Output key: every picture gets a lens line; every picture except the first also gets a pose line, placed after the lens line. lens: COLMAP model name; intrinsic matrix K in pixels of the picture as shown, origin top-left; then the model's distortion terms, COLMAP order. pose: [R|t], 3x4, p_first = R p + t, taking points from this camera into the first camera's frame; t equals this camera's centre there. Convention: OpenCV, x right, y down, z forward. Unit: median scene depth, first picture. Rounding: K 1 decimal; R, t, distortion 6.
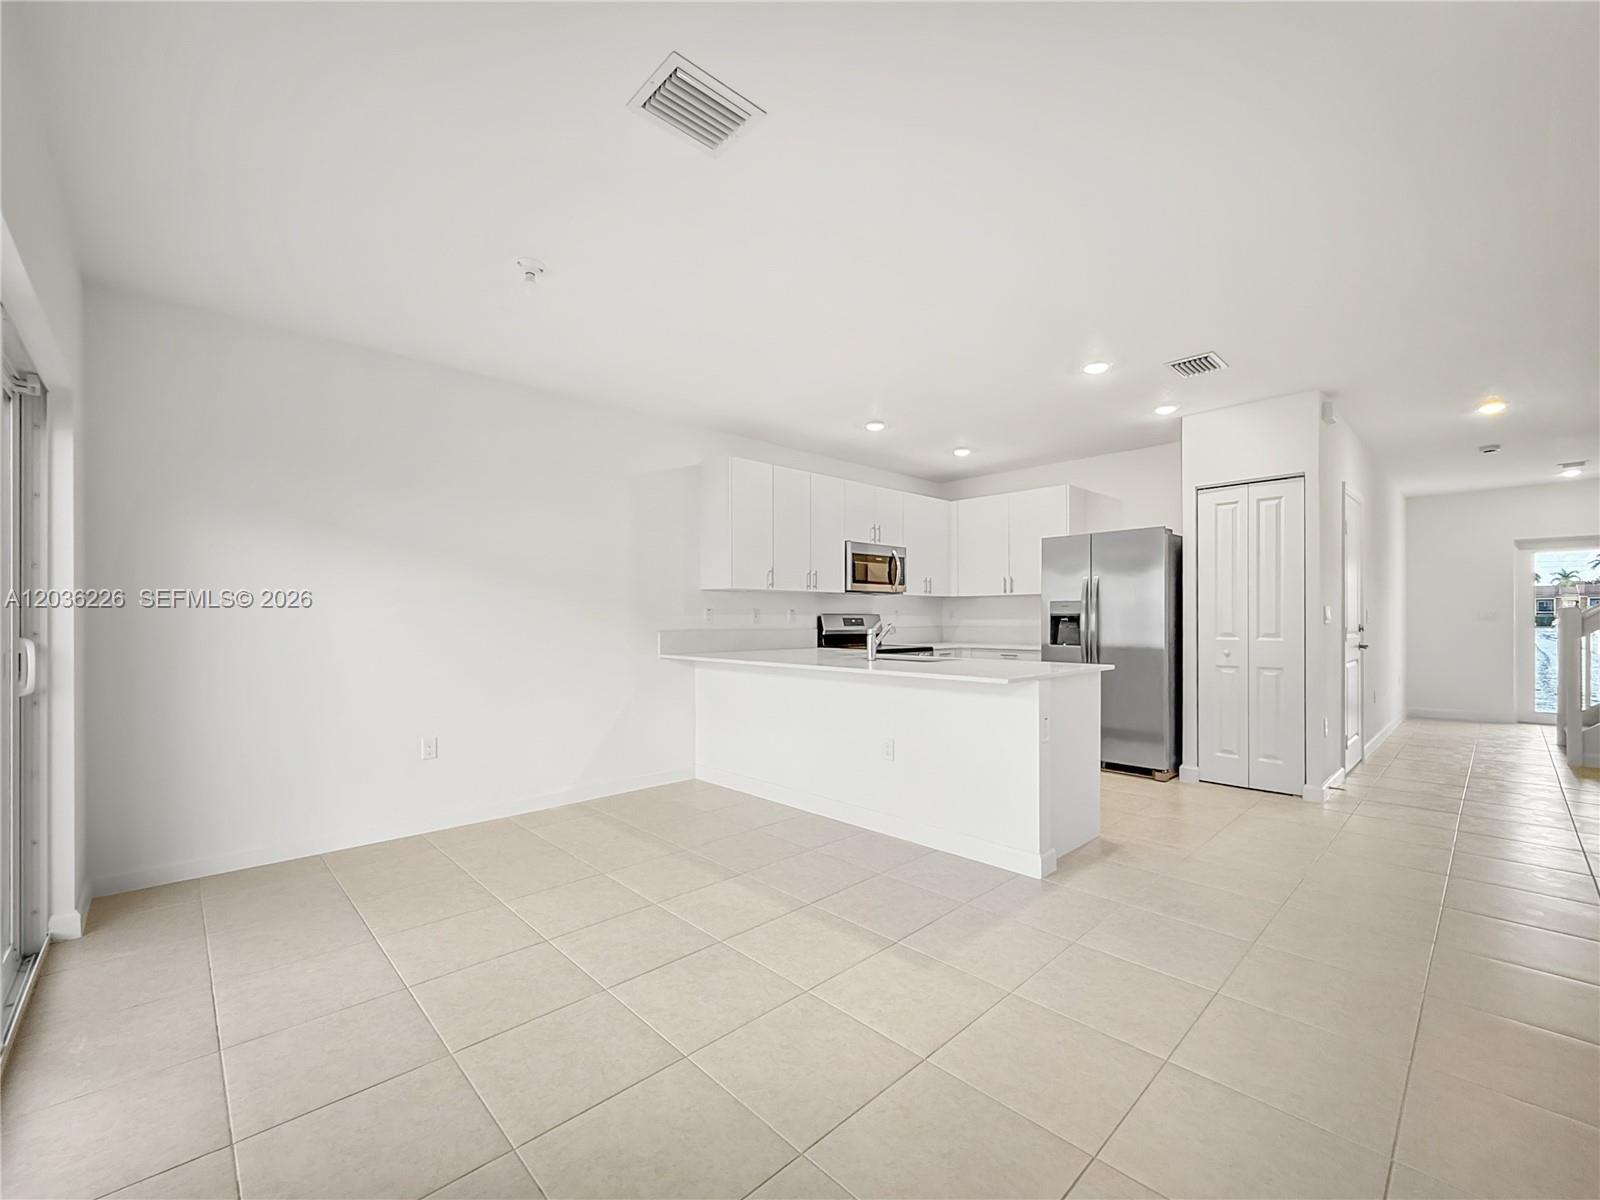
lens RADIAL K [[670.6, 0, 804.0], [0, 670.6, 615.4], [0, 0, 1]] dist [-0.000549, -0.000074]
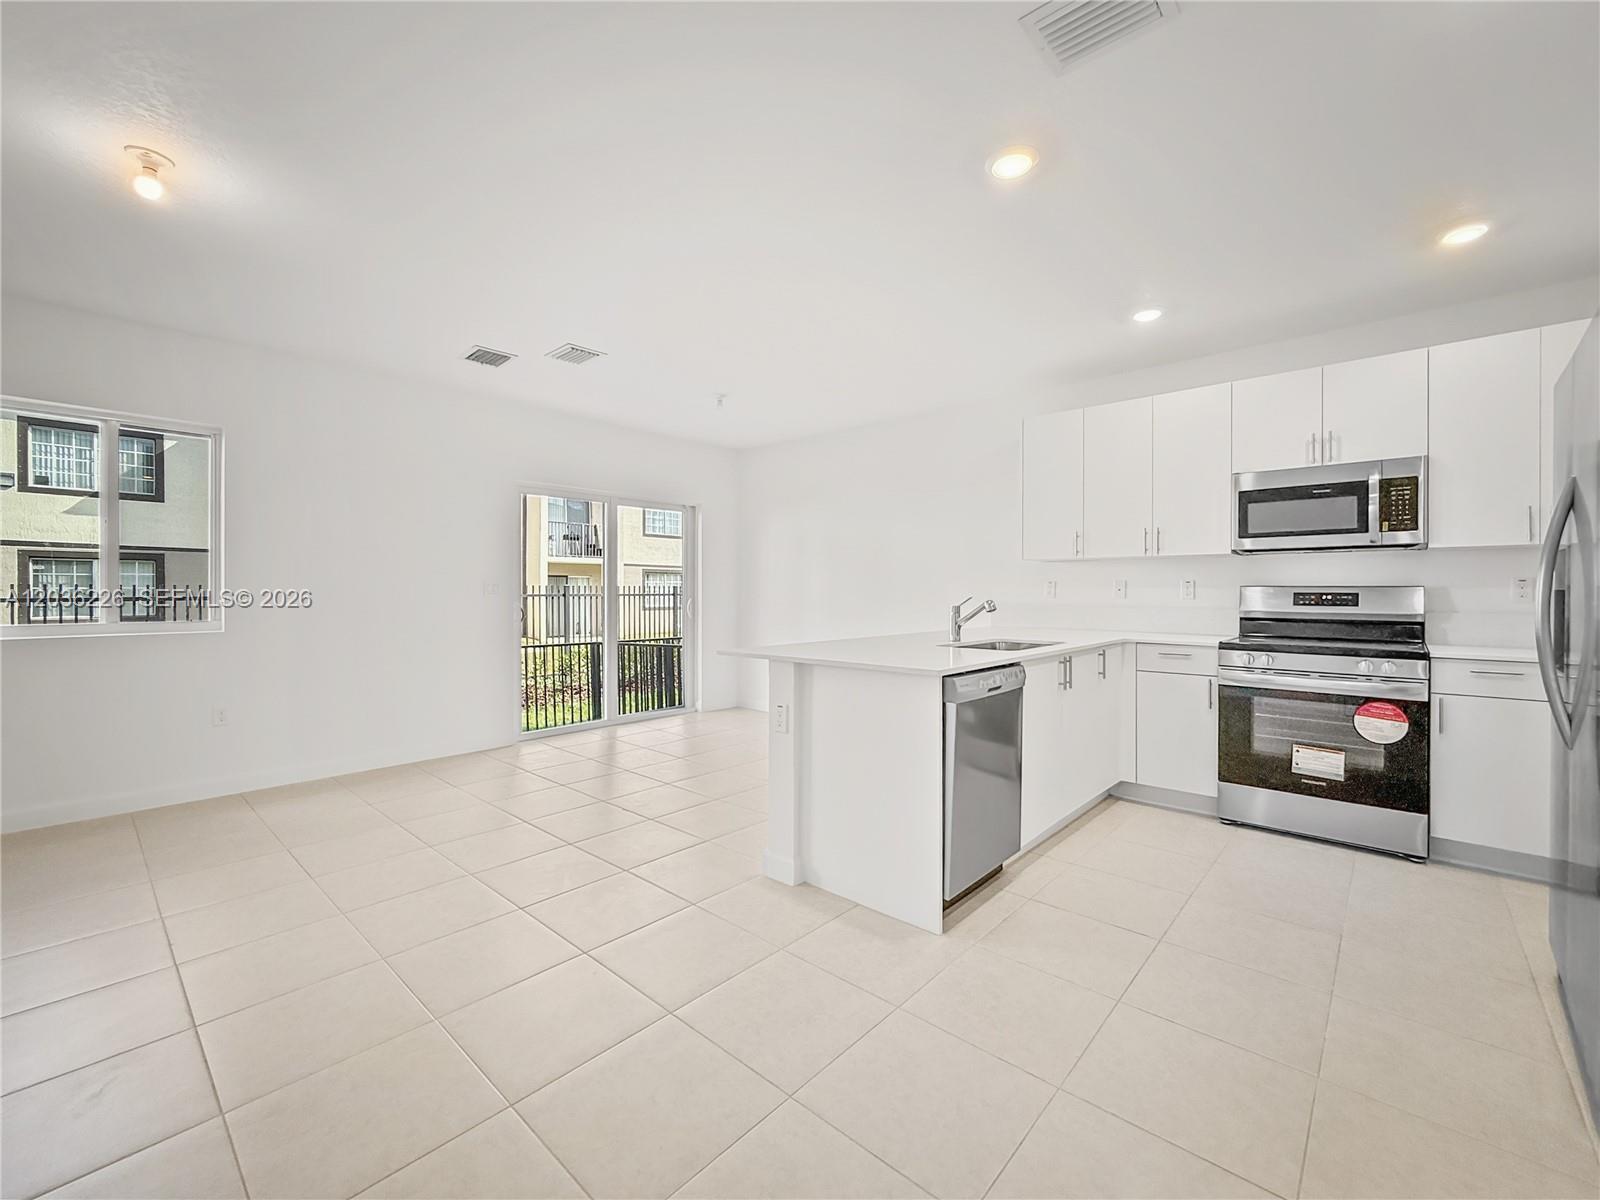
lens RADIAL K [[666.8, 0, 790.8], [0, 666.8, 589.0], [0, 0, 1]] dist [-0.002661, -0.000448]
pose [[0.063331, -0.000370, -0.997993, 0.779696], [0.004565, 0.999990, -0.000081, -0.002162], [0.997982, -0.004551, 0.063332, 0.599203]]
